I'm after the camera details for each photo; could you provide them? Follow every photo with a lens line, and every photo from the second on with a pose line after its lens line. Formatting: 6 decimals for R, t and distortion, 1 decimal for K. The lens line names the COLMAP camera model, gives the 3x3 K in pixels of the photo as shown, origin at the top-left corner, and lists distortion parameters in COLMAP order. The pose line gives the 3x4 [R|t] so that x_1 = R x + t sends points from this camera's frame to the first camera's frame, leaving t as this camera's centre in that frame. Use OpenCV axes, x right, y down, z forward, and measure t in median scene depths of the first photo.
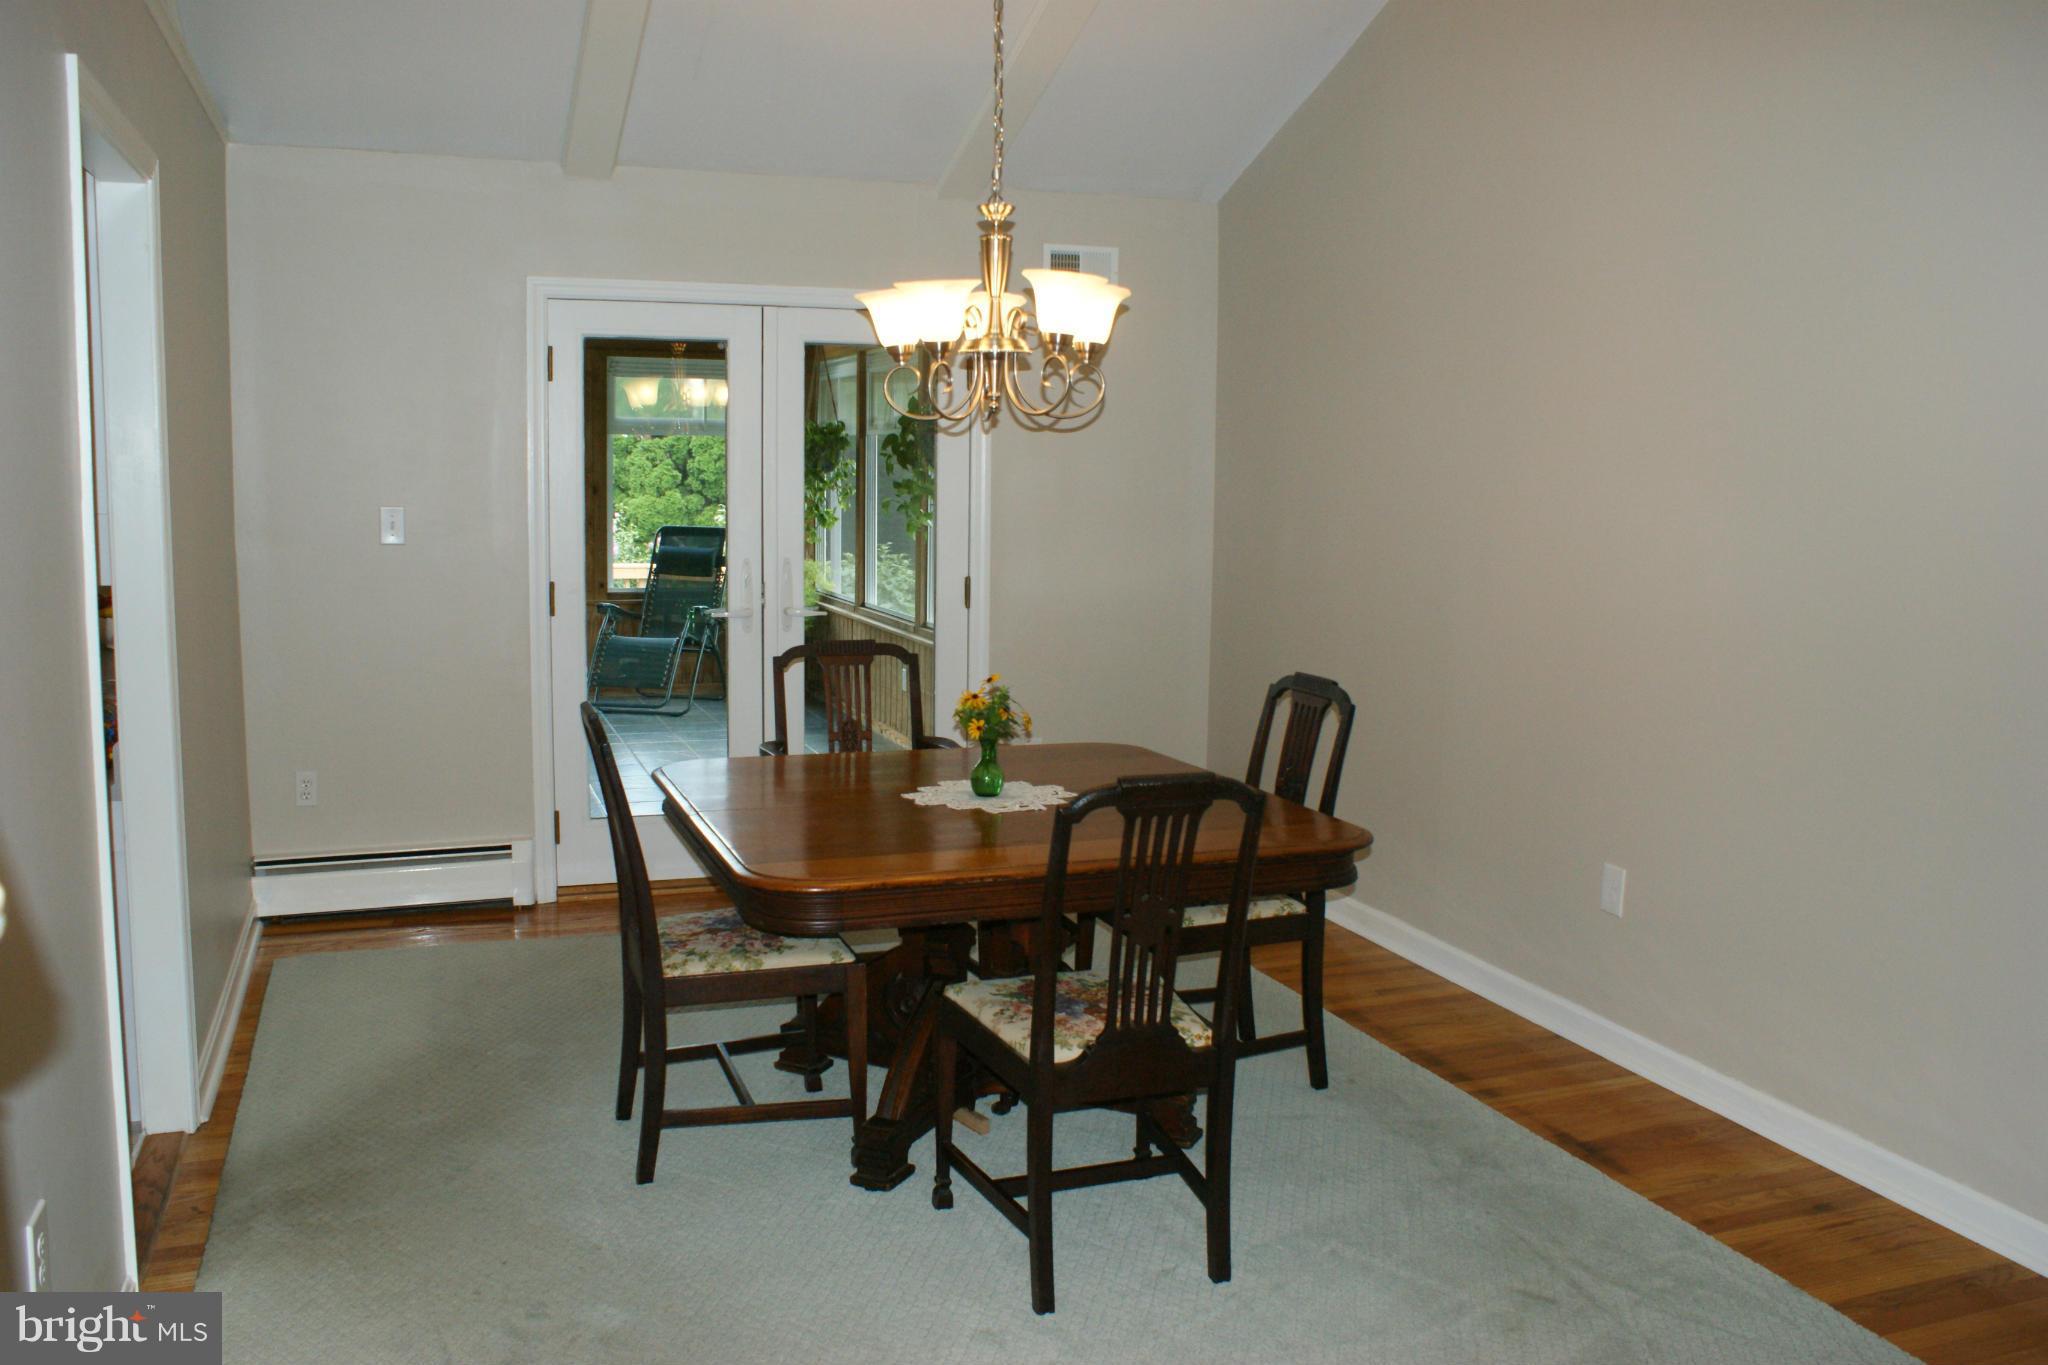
lens RADIAL K [[1640.7, 0, 1024.0], [0, 1640.7, 682.5], [0, 0, 1]] dist [-0.110535, 0.005012]
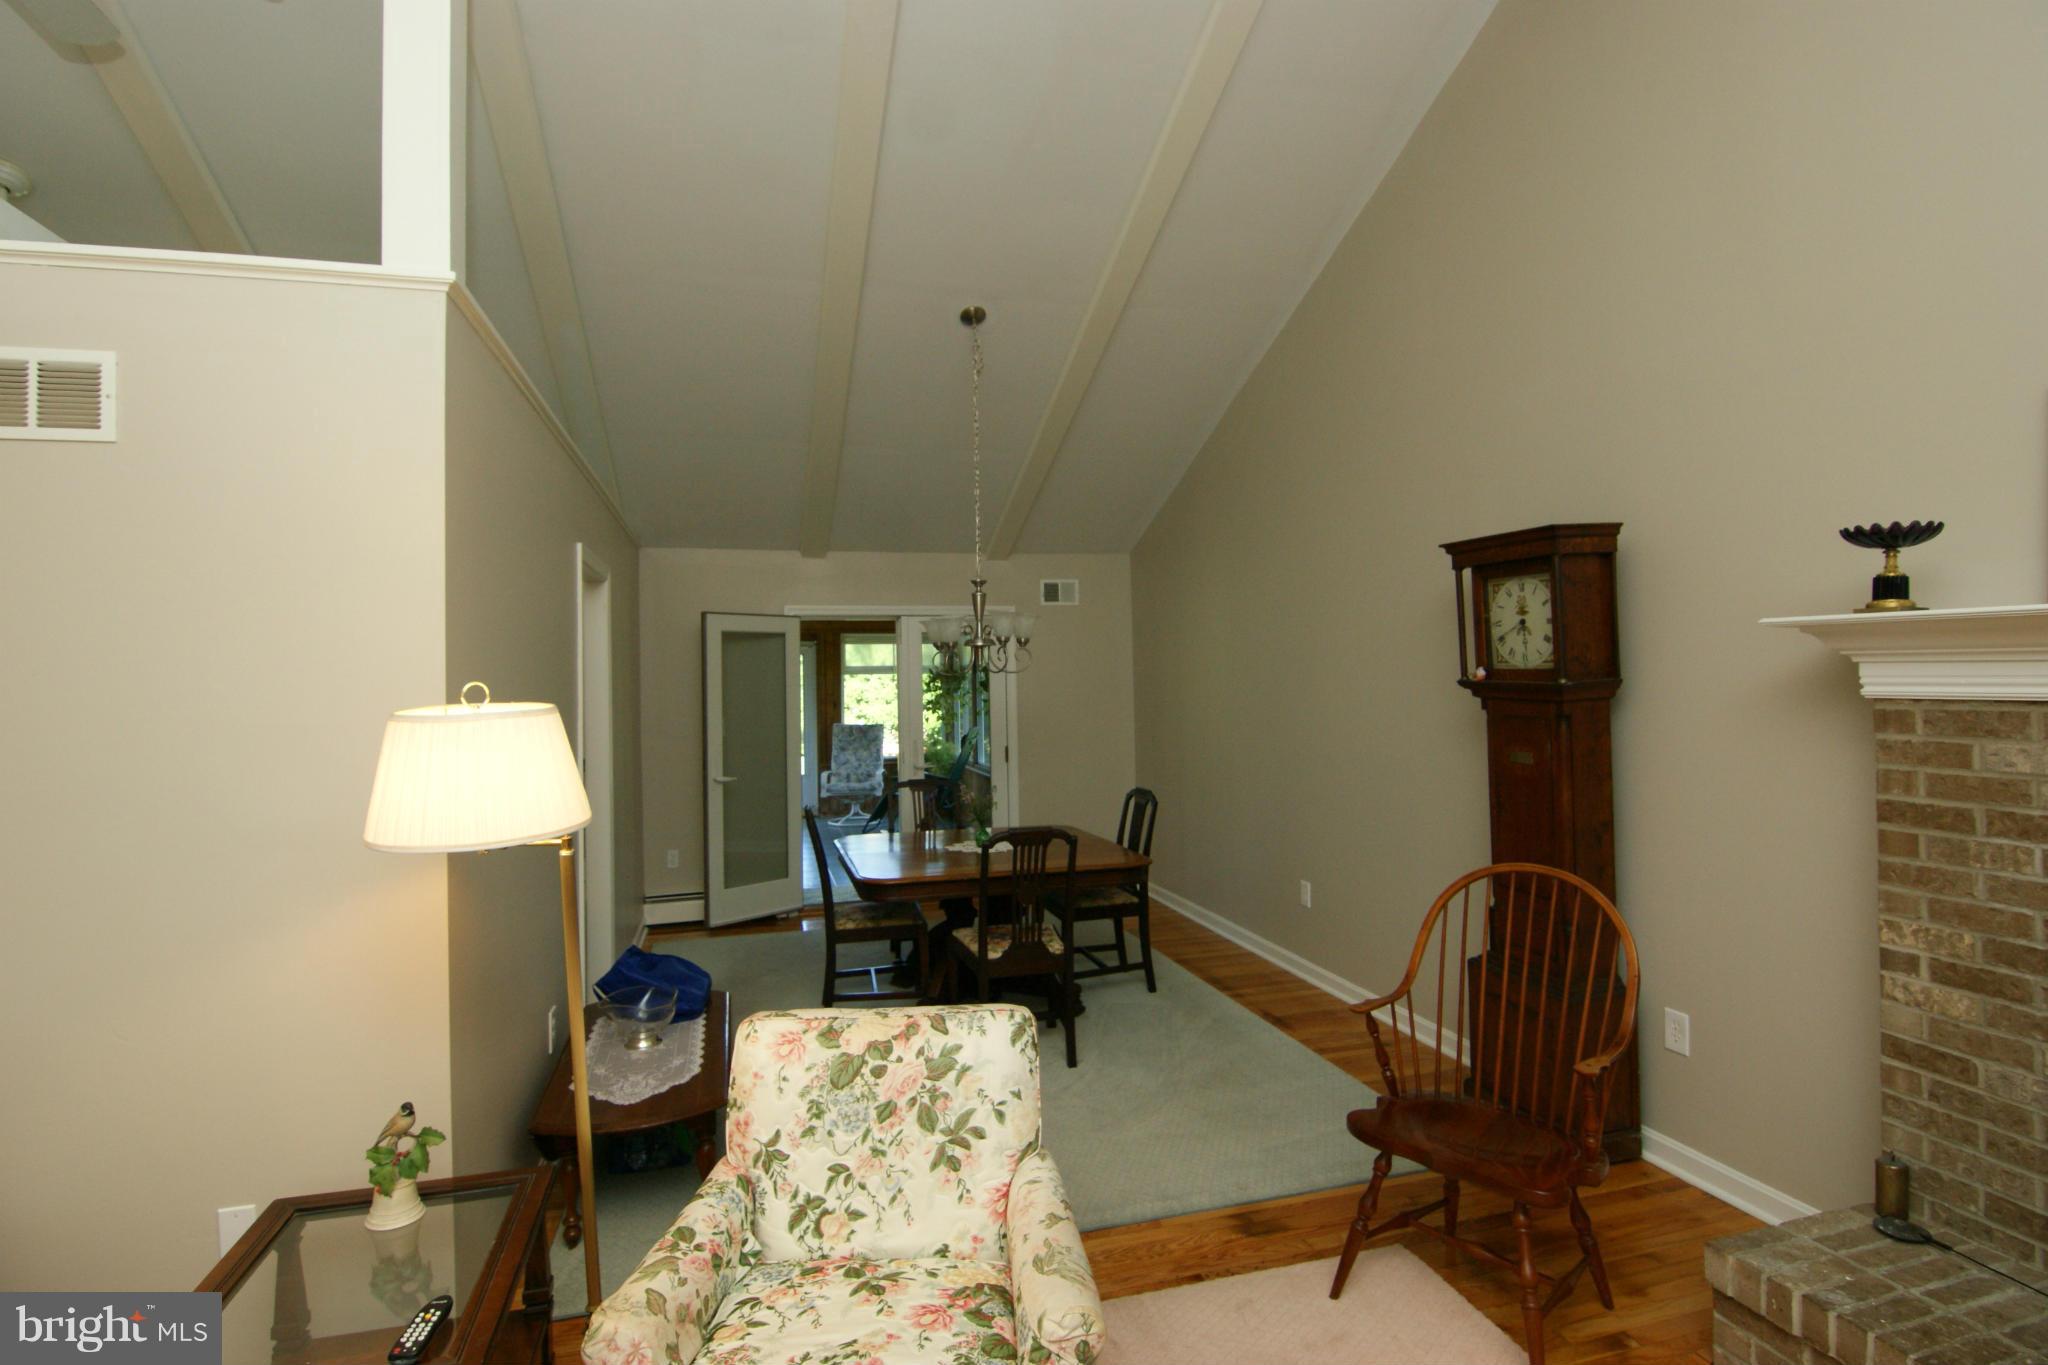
lens RADIAL K [[1004.7, 0, 1025.5], [0, 1004.7, 673.5], [0, 0, 1]] dist [-0.016360, -0.001393]
pose [[0.995795, -0.028882, -0.086933, 0.141431], [0.017019, 0.990804, -0.134229, 0.019937], [0.090011, 0.132185, 0.987130, -0.301400]]
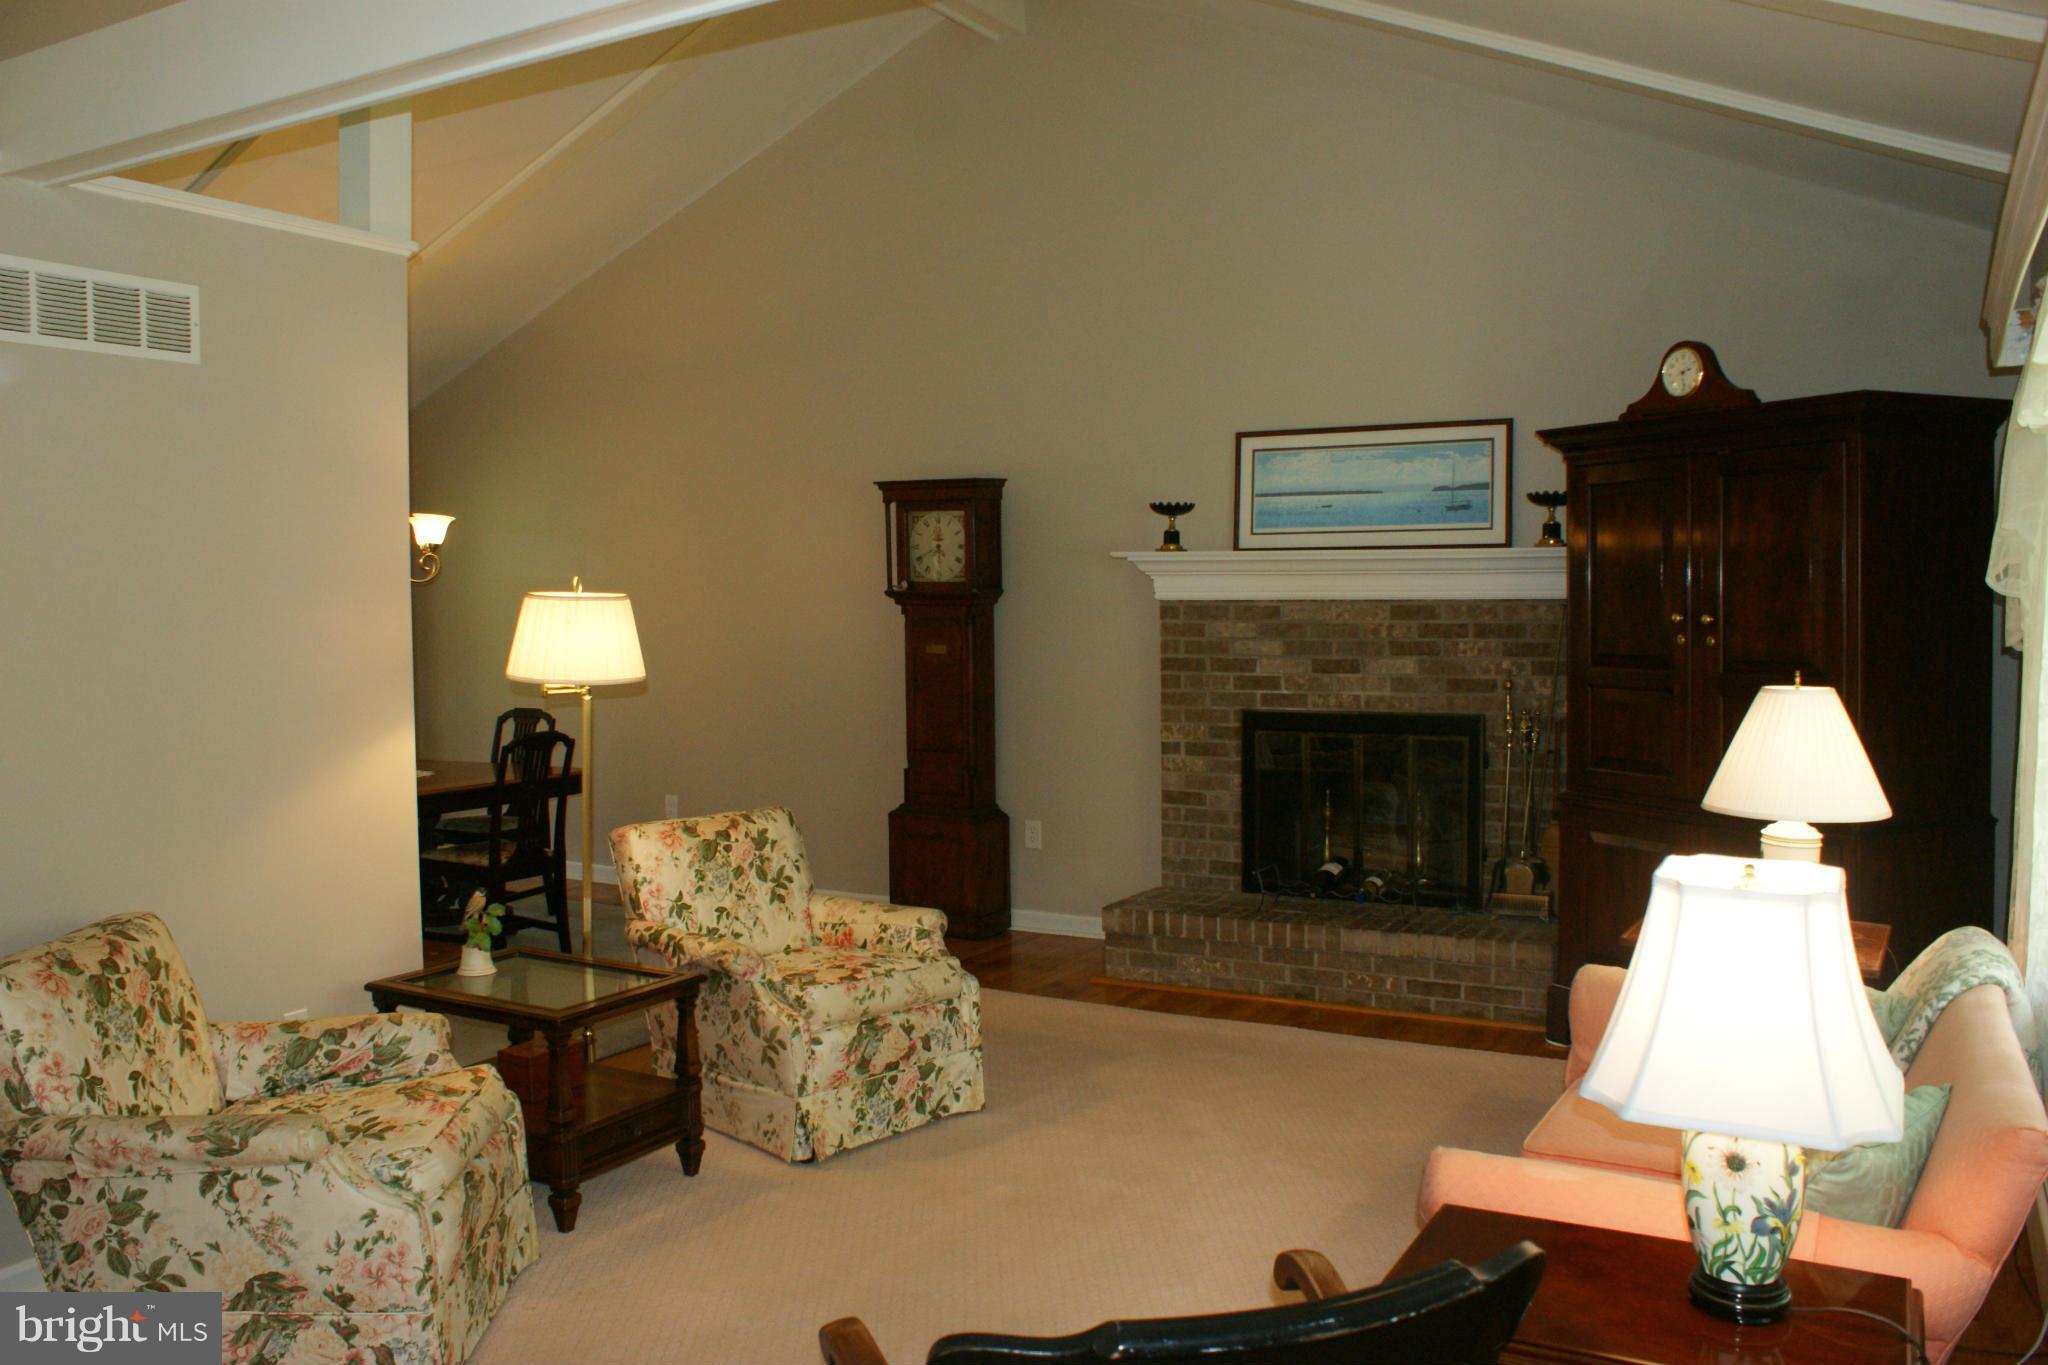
lens RADIAL K [[1640.7, 0, 1024.0], [0, 1640.7, 682.5], [0, 0, 1]] dist [-0.110535, 0.005012]
pose [[0.766413, -0.053503, 0.640116, -0.613445], [0.100499, 0.994240, -0.037226, 0.098743], [-0.634438, 0.092862, 0.767376, -0.882888]]
